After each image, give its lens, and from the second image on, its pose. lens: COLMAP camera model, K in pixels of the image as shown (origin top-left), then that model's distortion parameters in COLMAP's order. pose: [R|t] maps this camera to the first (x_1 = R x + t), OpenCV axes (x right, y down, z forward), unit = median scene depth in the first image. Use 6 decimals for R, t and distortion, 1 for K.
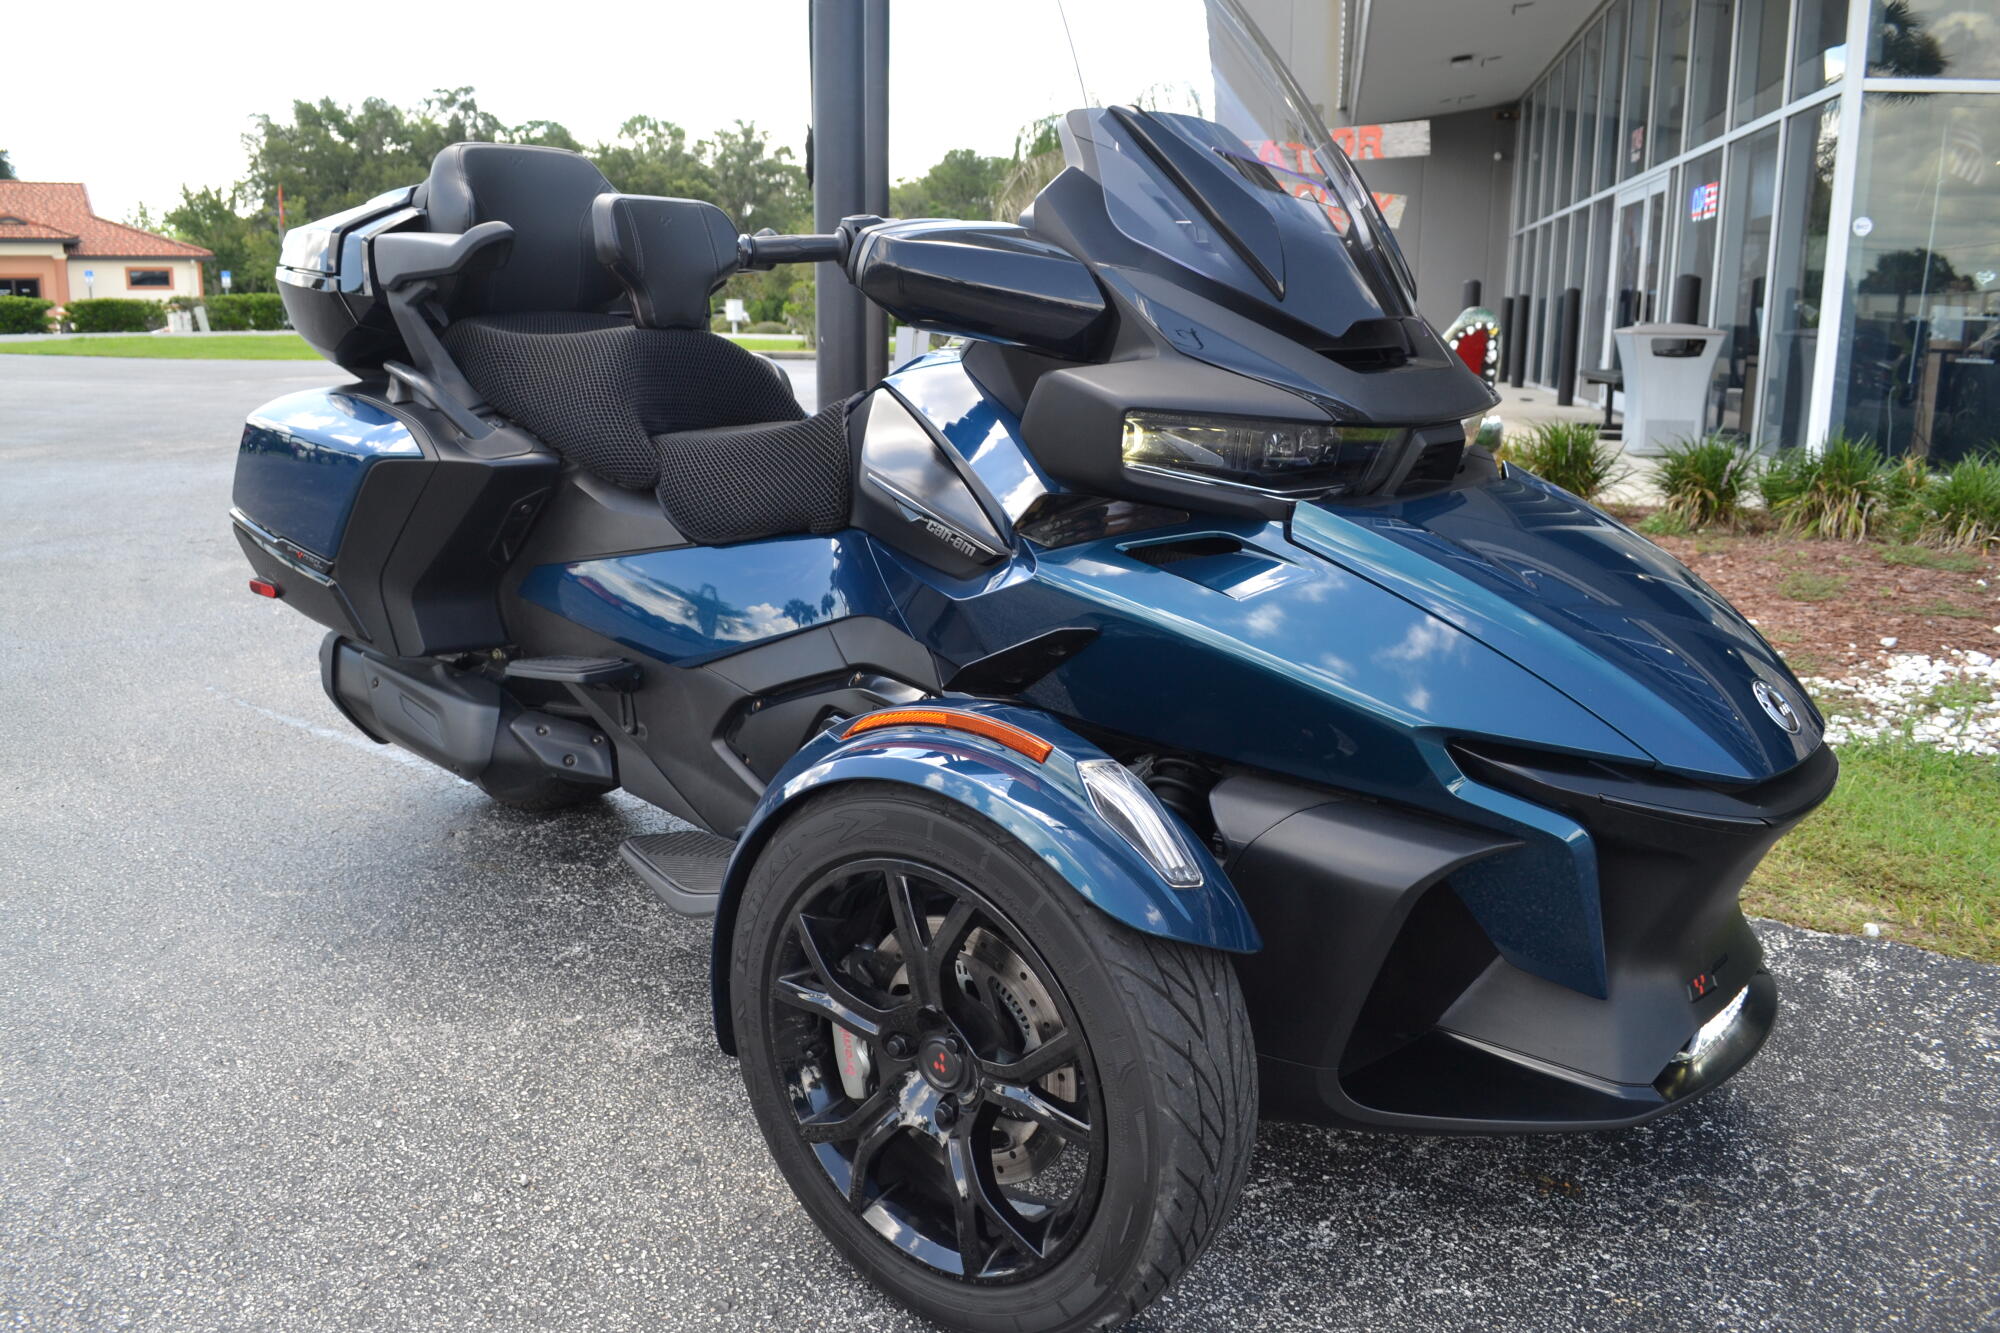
lens RADIAL K [[1604.8, 0, 1000.5], [0, 1604.8, 664.8], [0, 0, 1]] dist [-0.094178, 0.012309]
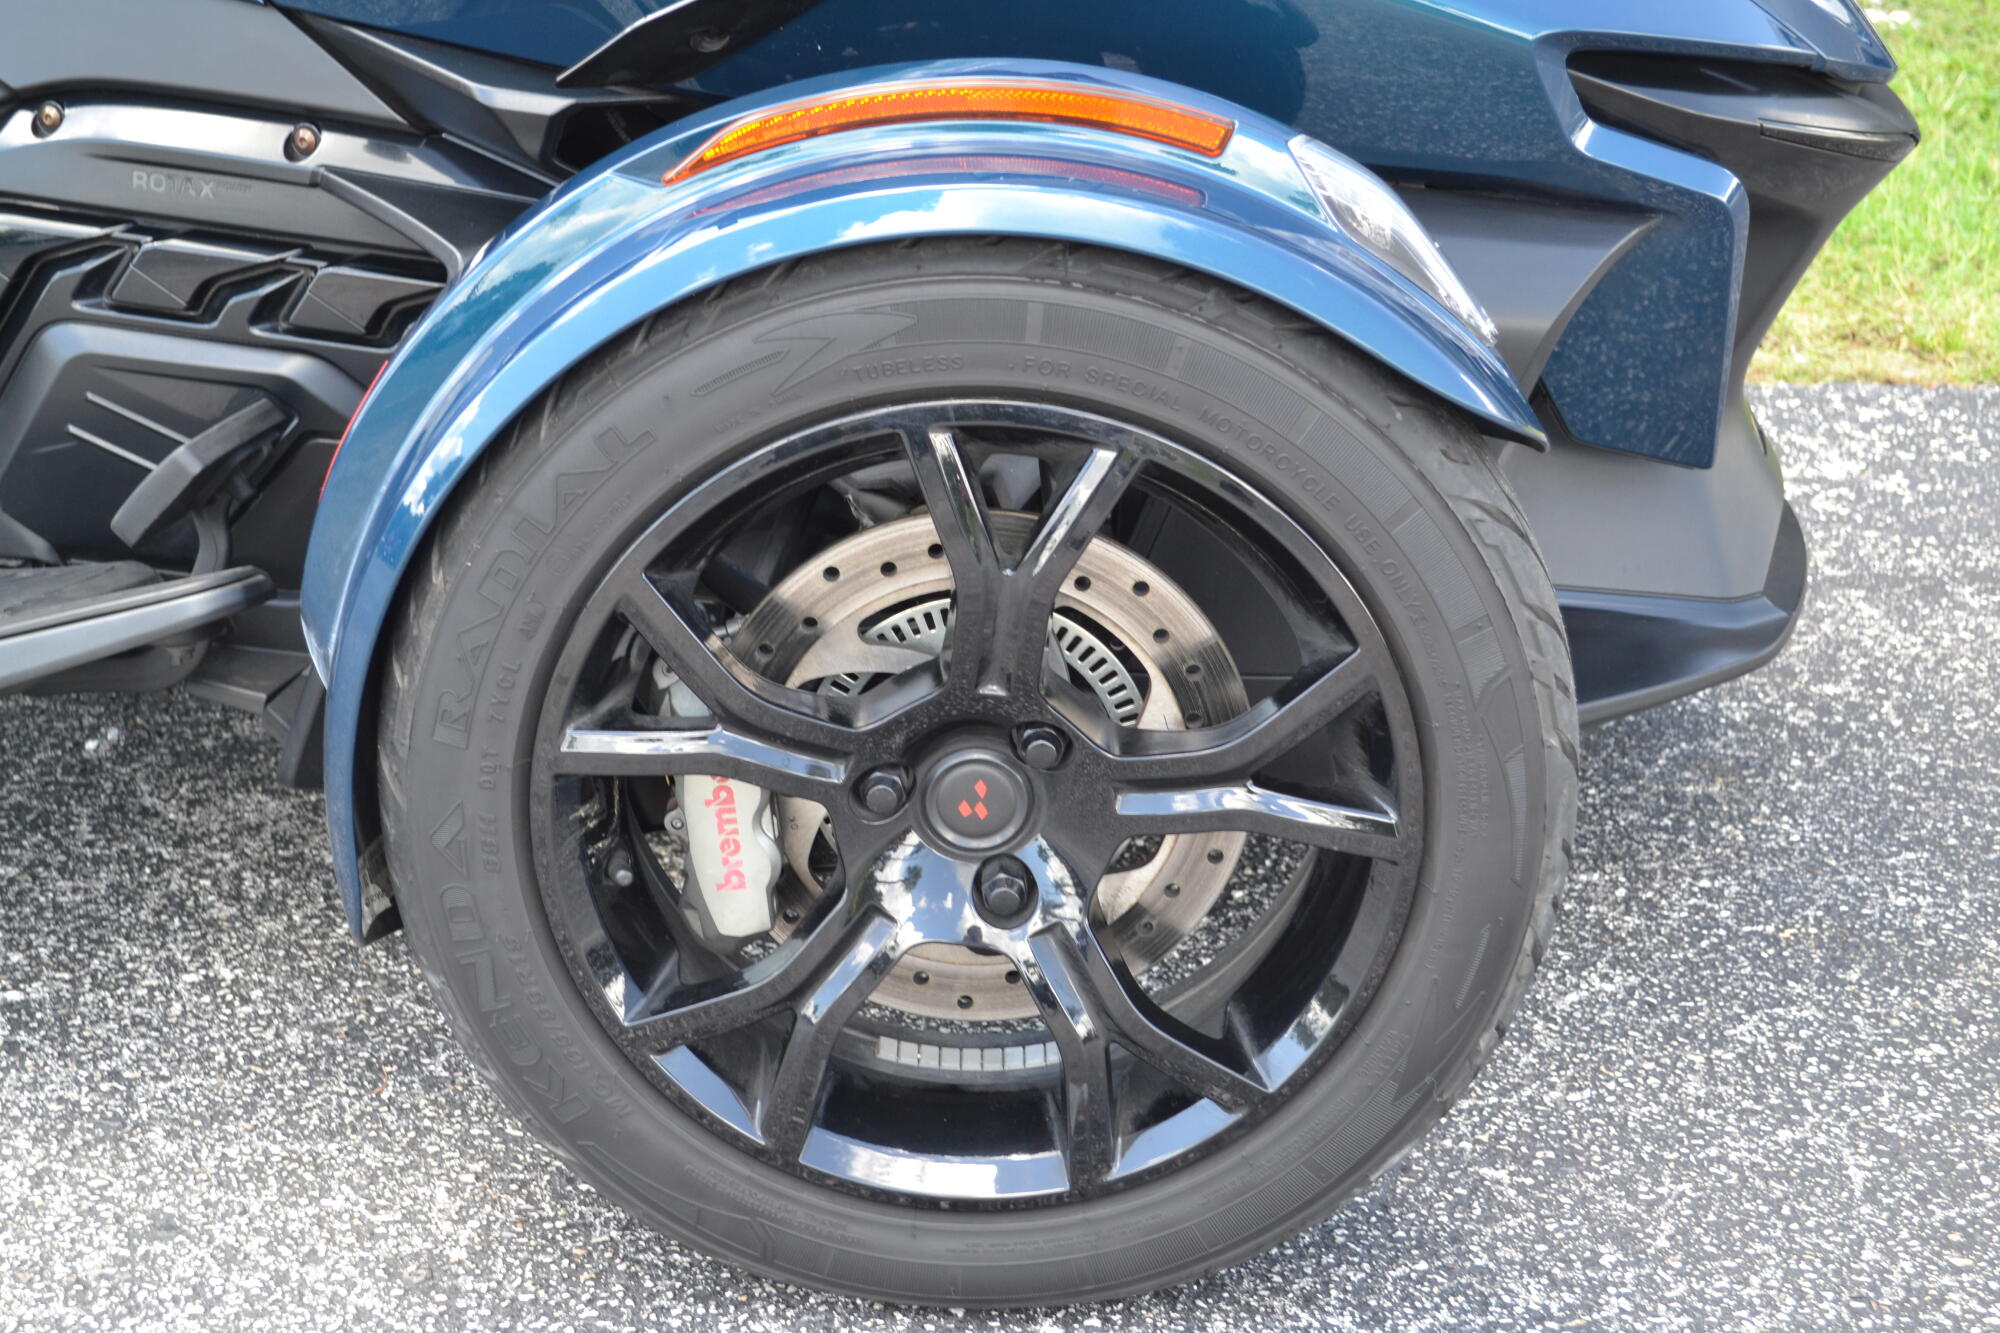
lens RADIAL K [[3236.6, 0, 1000.5], [0, 3236.6, 669.5], [0, 0, 1]] dist [-0.033512, 0.000000]
pose [[0.773173, -0.216186, 0.596211, -0.606688], [0.105646, 0.970875, 0.215036, -0.007462], [-0.625334, -0.103273, 0.773493, 0.208050]]
